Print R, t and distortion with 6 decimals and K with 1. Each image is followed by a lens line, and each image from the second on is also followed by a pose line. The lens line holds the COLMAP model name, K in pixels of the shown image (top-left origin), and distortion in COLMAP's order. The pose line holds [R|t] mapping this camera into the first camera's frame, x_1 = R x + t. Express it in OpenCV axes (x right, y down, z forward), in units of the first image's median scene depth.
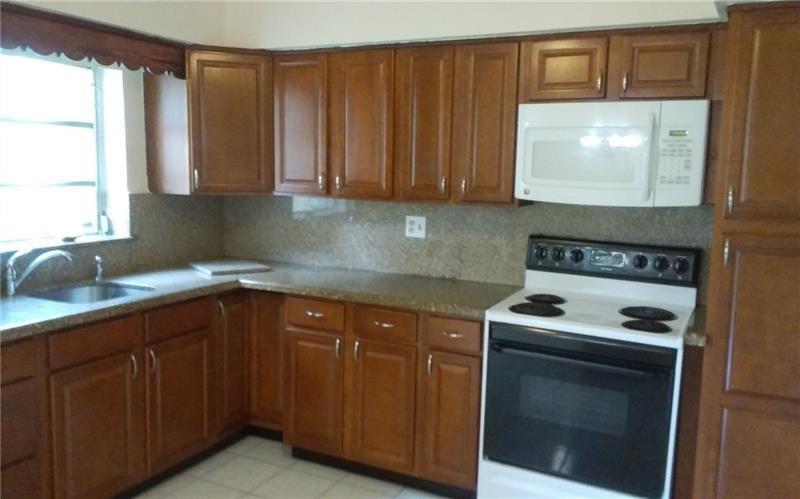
lens RADIAL K [[689.5, 0, 400.0], [0, 689.5, 249.5], [0, 0, 1]] dist [0.041272, -0.003242]
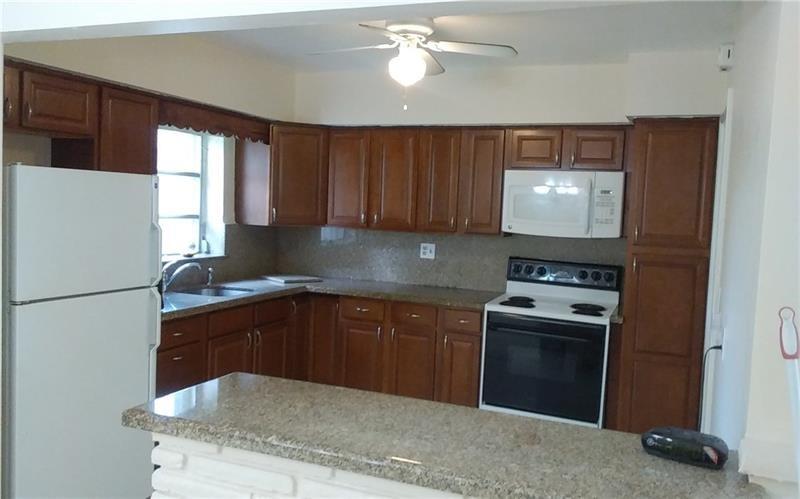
lens RADIAL K [[689.5, 0, 400.0], [0, 689.5, 249.5], [0, 0, 1]] dist [0.041272, -0.003242]
pose [[0.996575, 0.014070, 0.081492, -0.168133], [-0.009598, 0.998440, -0.055011, 0.047842], [-0.082138, 0.054040, 0.995155, -0.453361]]
